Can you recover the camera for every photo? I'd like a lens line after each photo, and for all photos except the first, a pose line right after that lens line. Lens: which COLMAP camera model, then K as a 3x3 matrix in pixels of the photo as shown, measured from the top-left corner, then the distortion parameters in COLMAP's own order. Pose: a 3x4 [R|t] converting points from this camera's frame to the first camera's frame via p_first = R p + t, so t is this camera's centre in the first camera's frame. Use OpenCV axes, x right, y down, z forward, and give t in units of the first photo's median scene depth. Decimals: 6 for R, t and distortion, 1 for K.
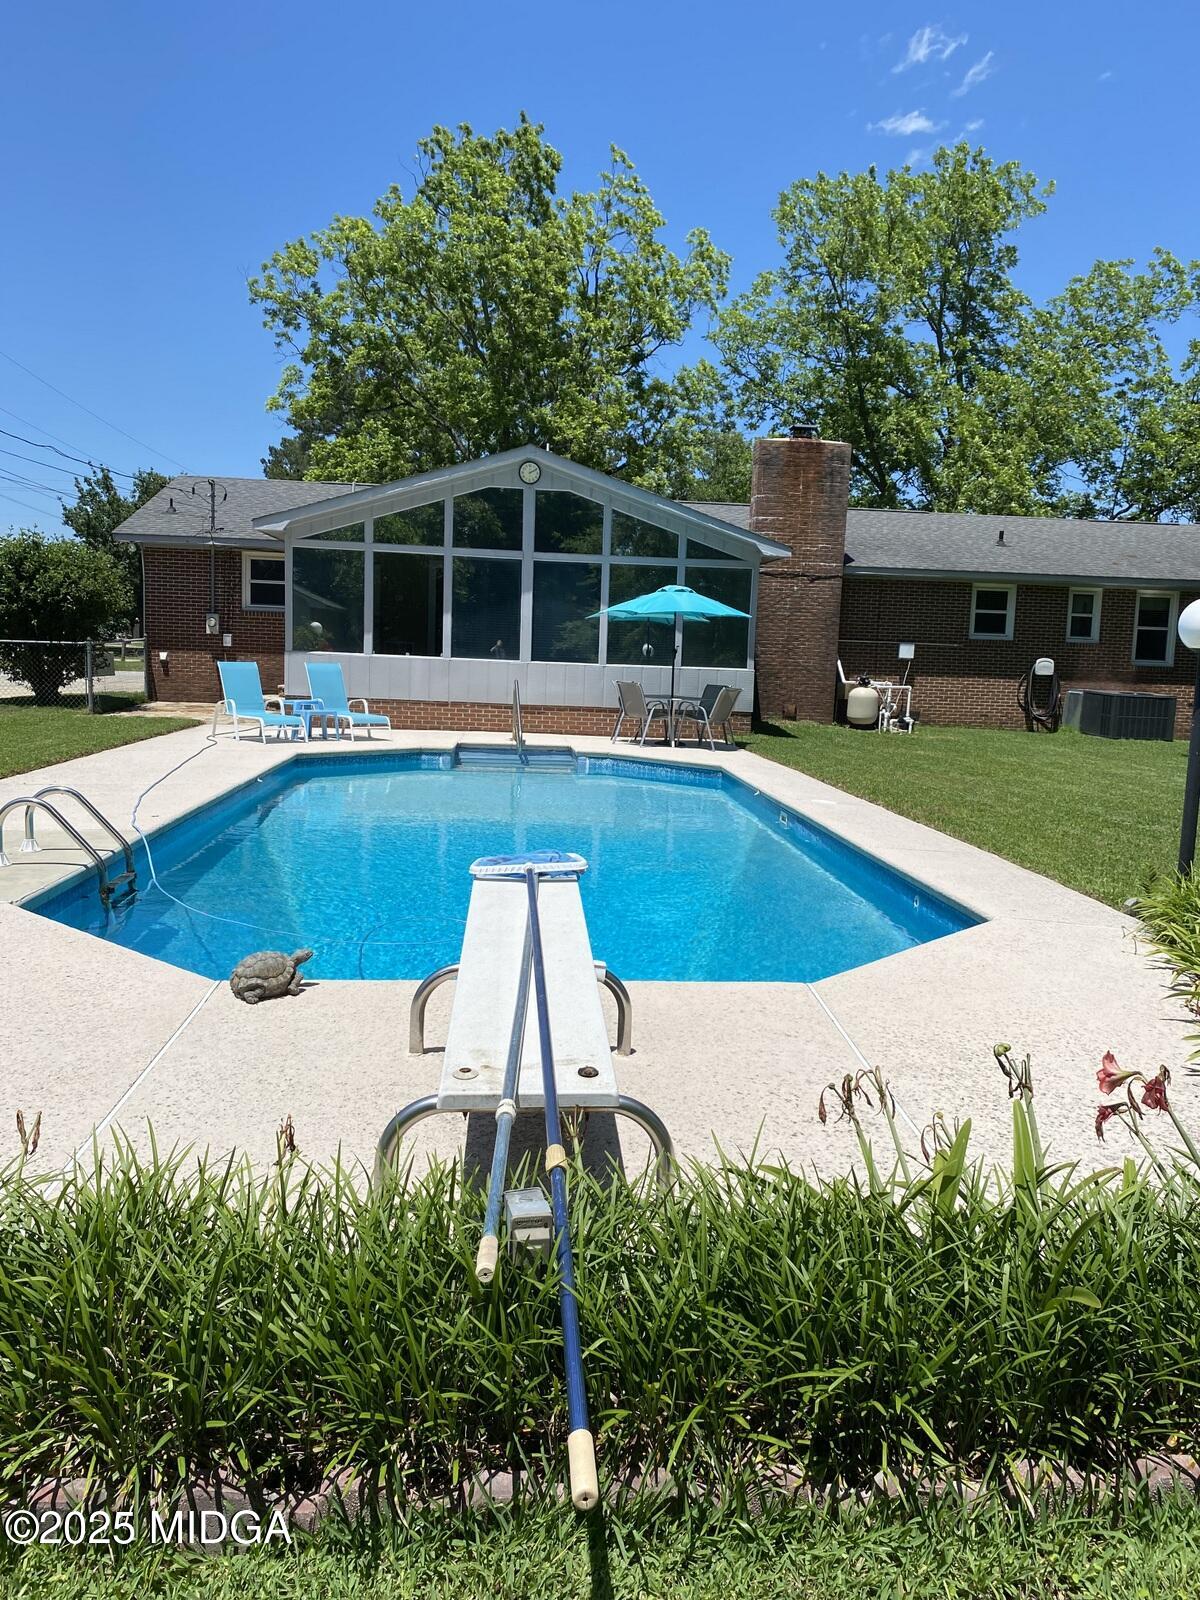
lens RADIAL K [[1238.9, 0, 588.9], [0, 1238.9, 796.4], [0, 0, 1]] dist [0.082714, -0.101929]
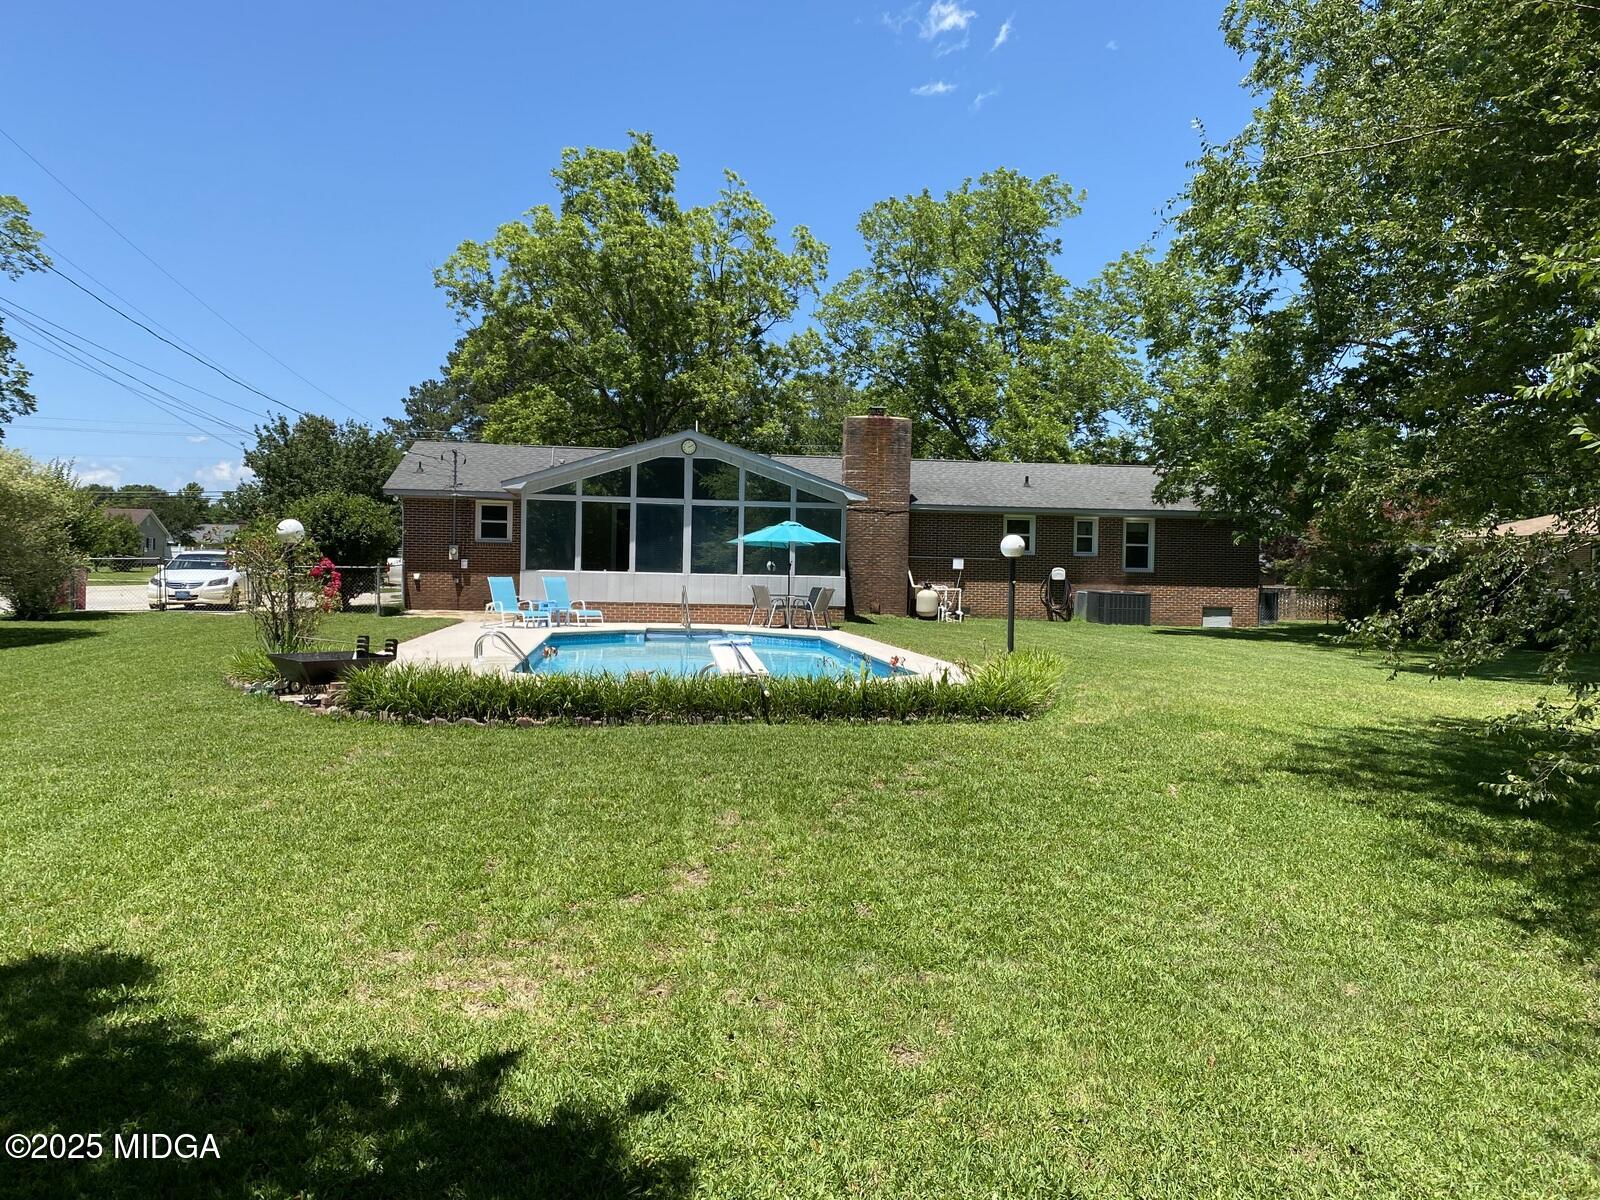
lens RADIAL K [[1238.9, 0, 794.5], [0, 1238.9, 620.9], [0, 0, 1]] dist [0.082714, -0.101929]
pose [[0.997593, -0.019990, 0.066393, -0.020277], [0.025044, 0.996779, -0.076186, 0.050348], [-0.064657, 0.077666, 0.994881, -0.378803]]
